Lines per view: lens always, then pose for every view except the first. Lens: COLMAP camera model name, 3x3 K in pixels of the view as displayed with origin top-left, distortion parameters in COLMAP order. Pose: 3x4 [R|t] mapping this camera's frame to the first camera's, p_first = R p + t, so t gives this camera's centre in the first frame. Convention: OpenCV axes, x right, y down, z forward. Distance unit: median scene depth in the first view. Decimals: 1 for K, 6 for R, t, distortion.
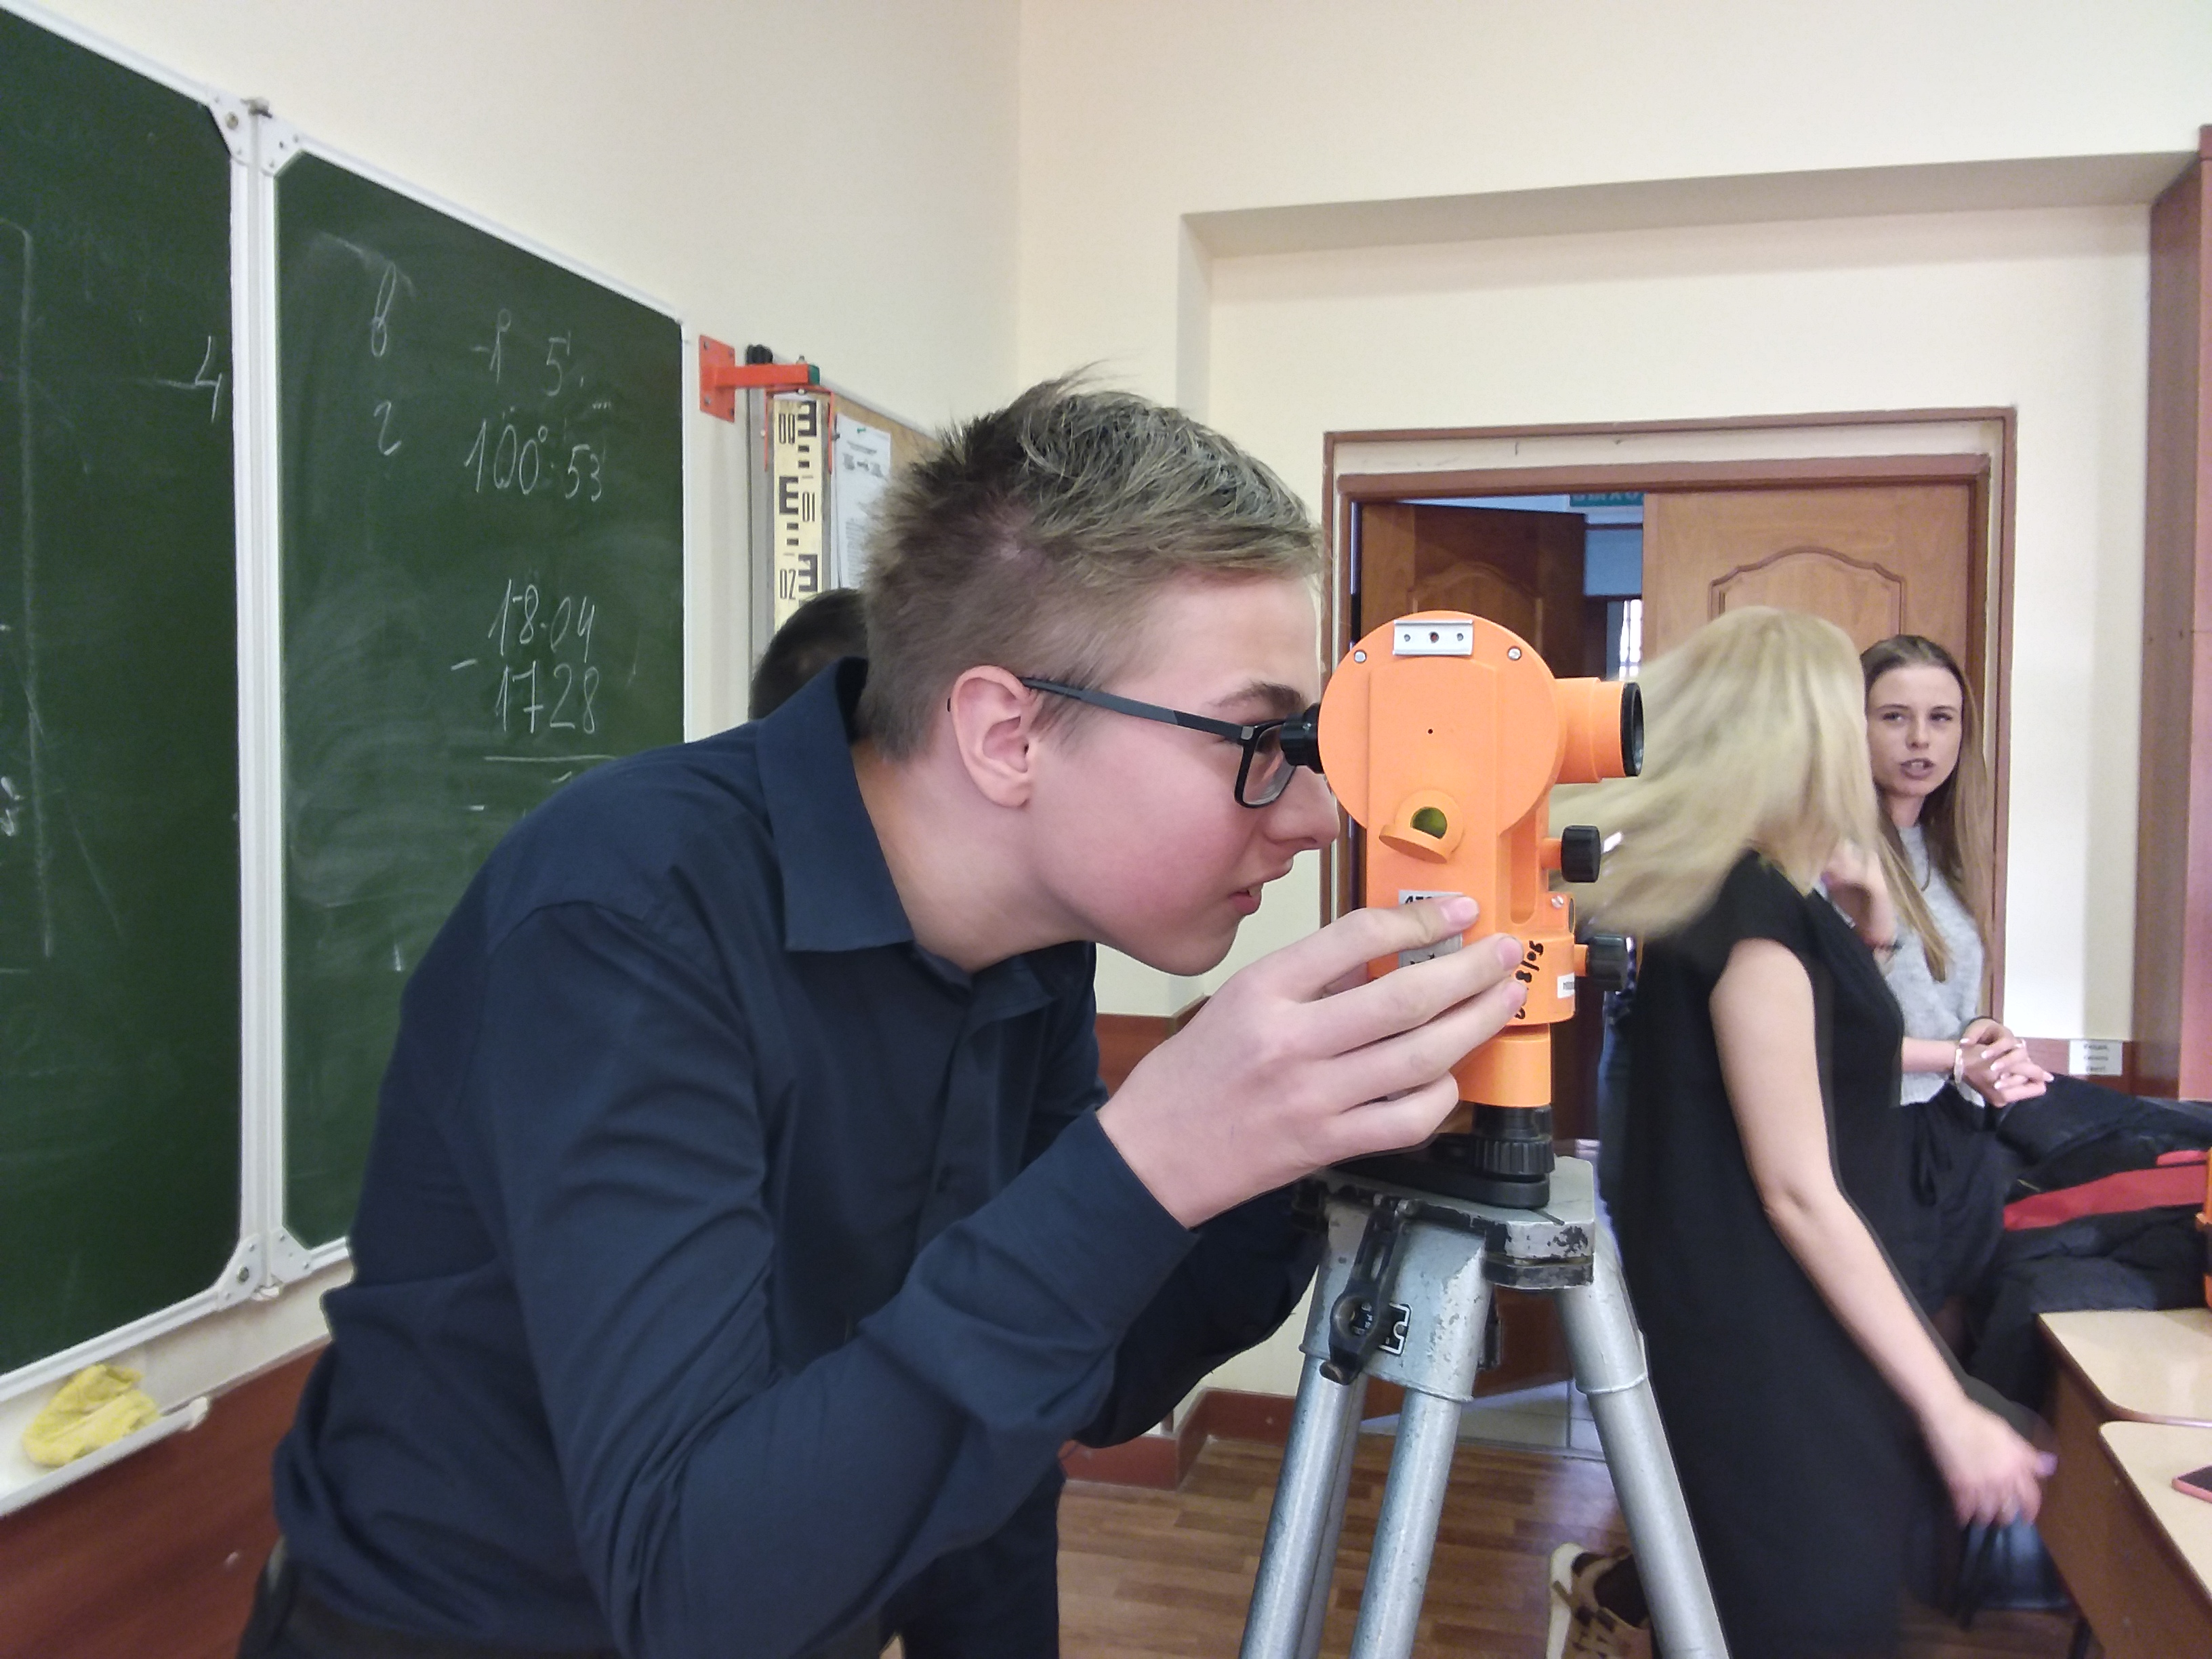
lens RADIAL K [[1785.3, 0, 1095.3], [0, 1785.3, 819.5], [0, 0, 1]] dist [0.112713, -0.209425]
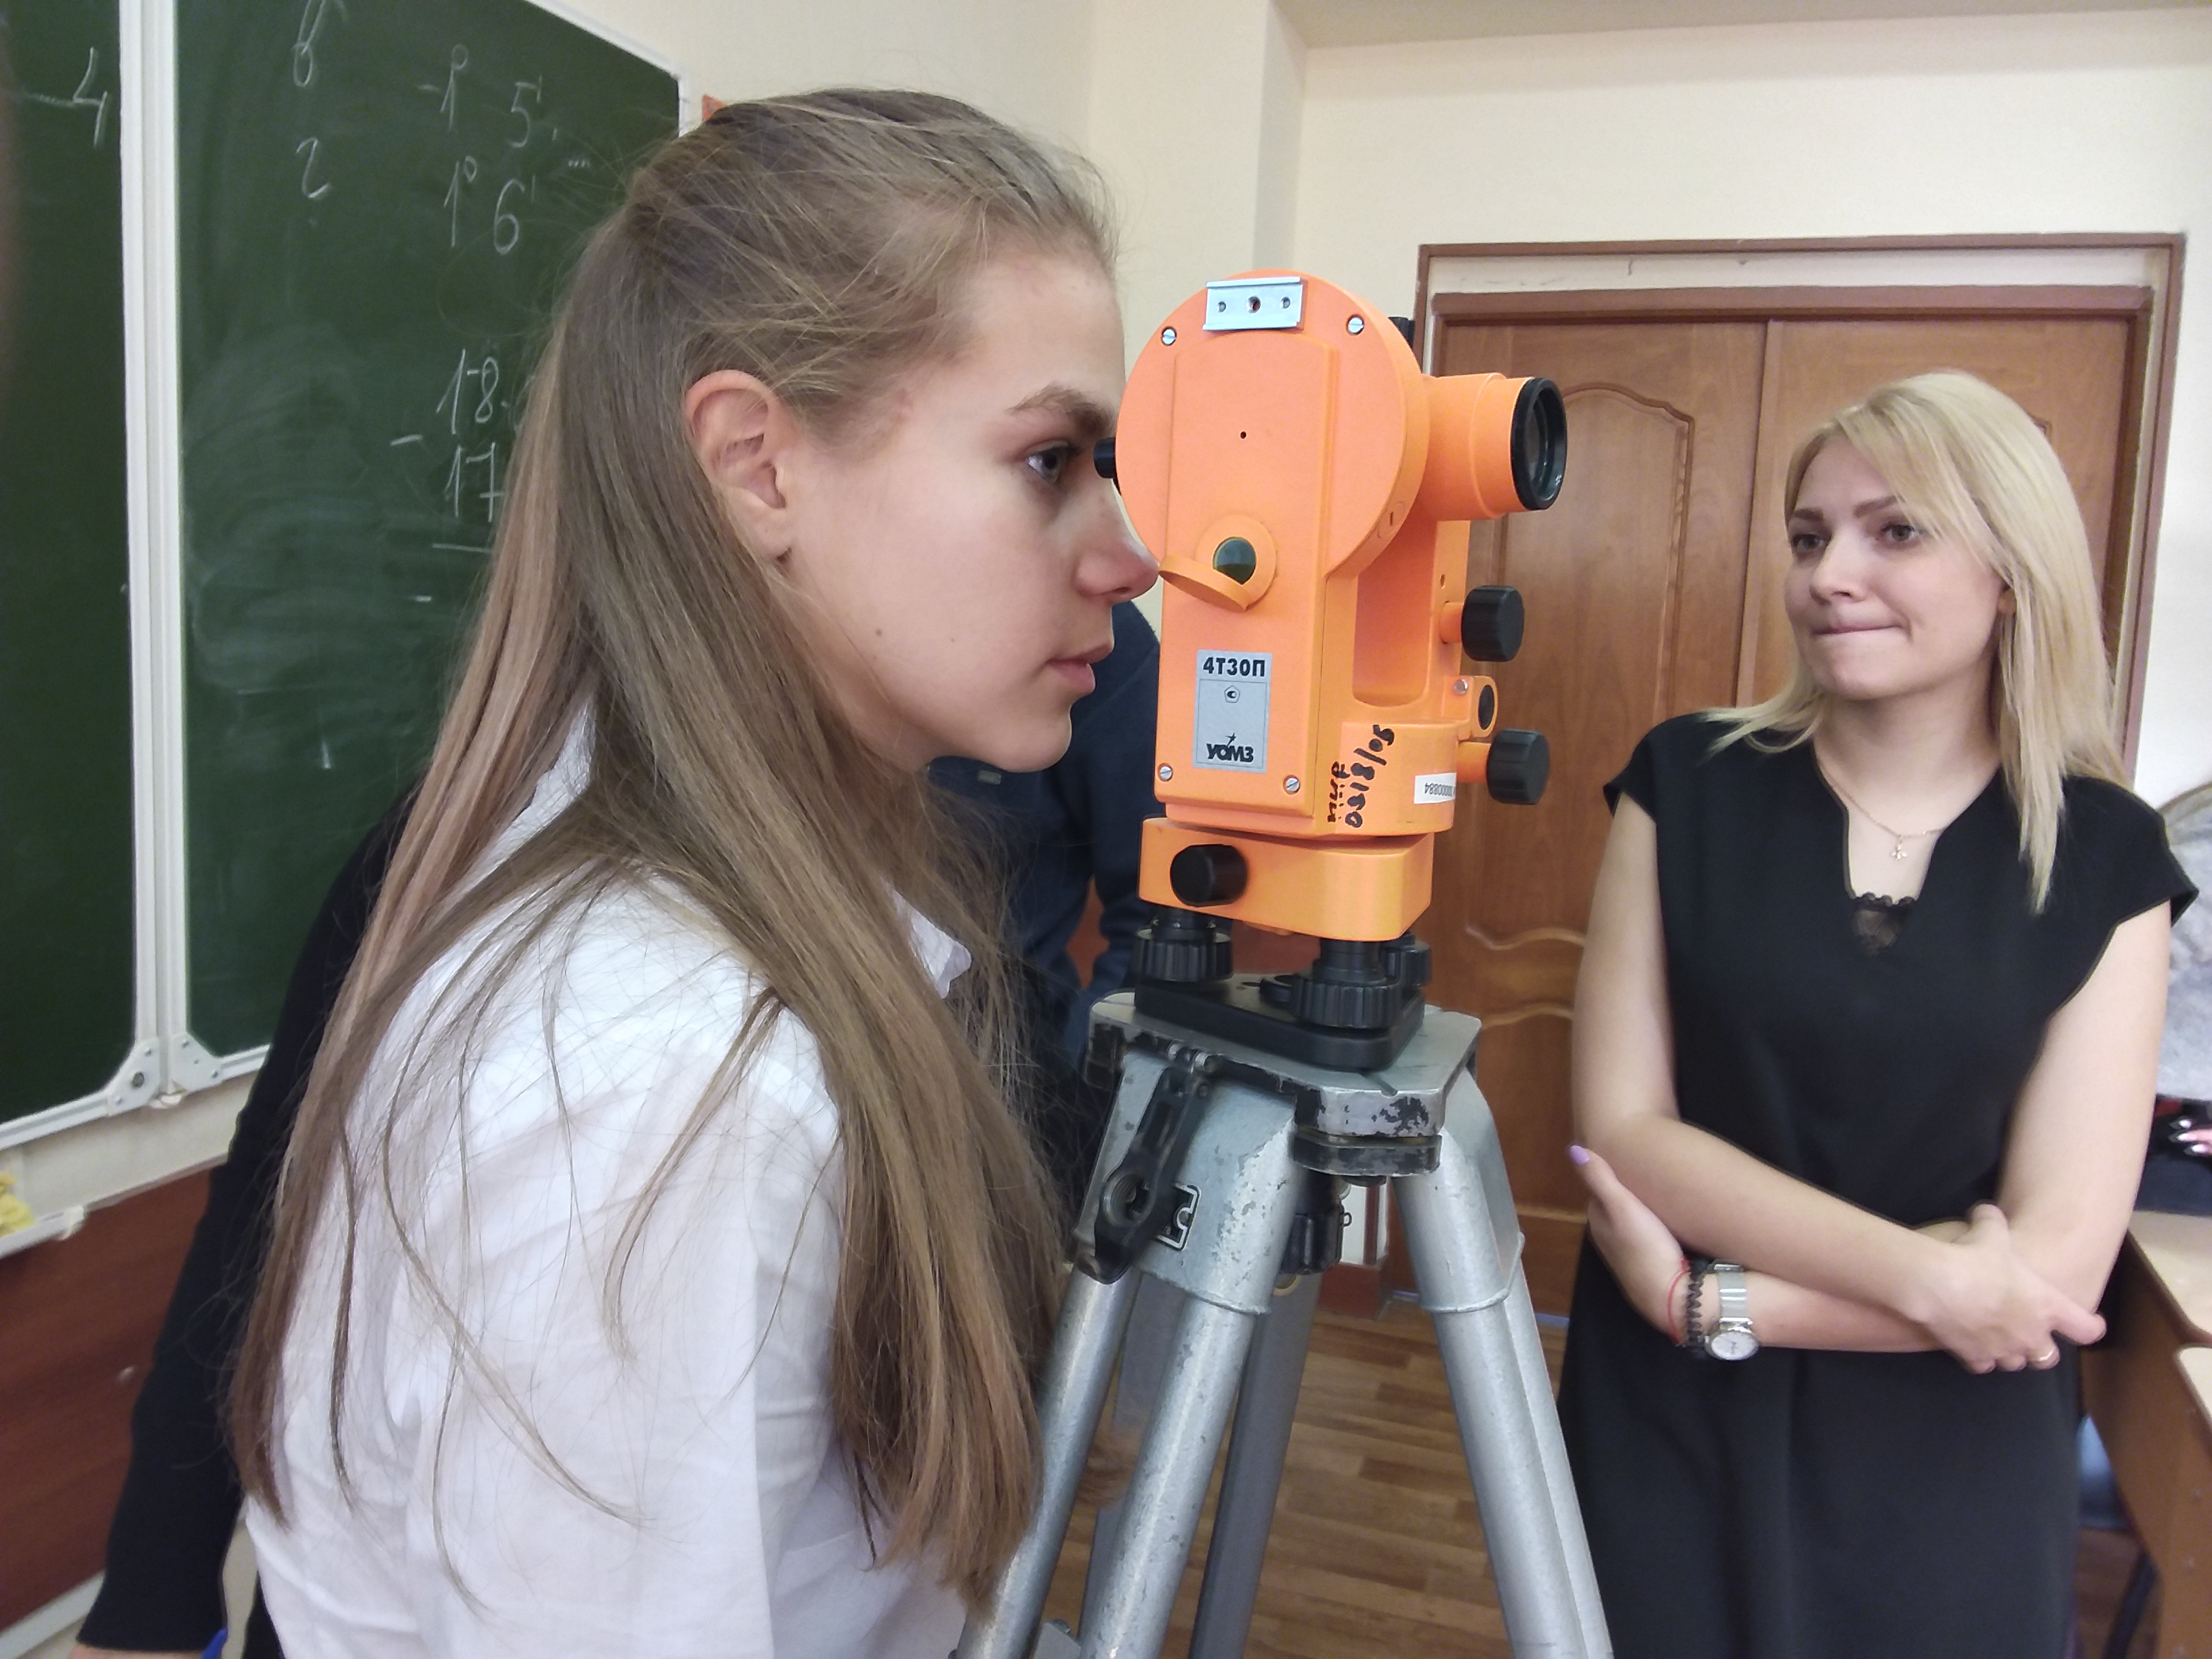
lens RADIAL K [[1791.6, 0, 1100.2], [0, 1791.6, 825.9], [0, 0, 1]] dist [0.081291, -0.143345]
pose [[0.997351, 0.041662, -0.059625, 0.076297], [-0.036591, 0.995815, 0.083752, 0.022991], [0.062864, -0.081349, 0.994701, 0.106962]]
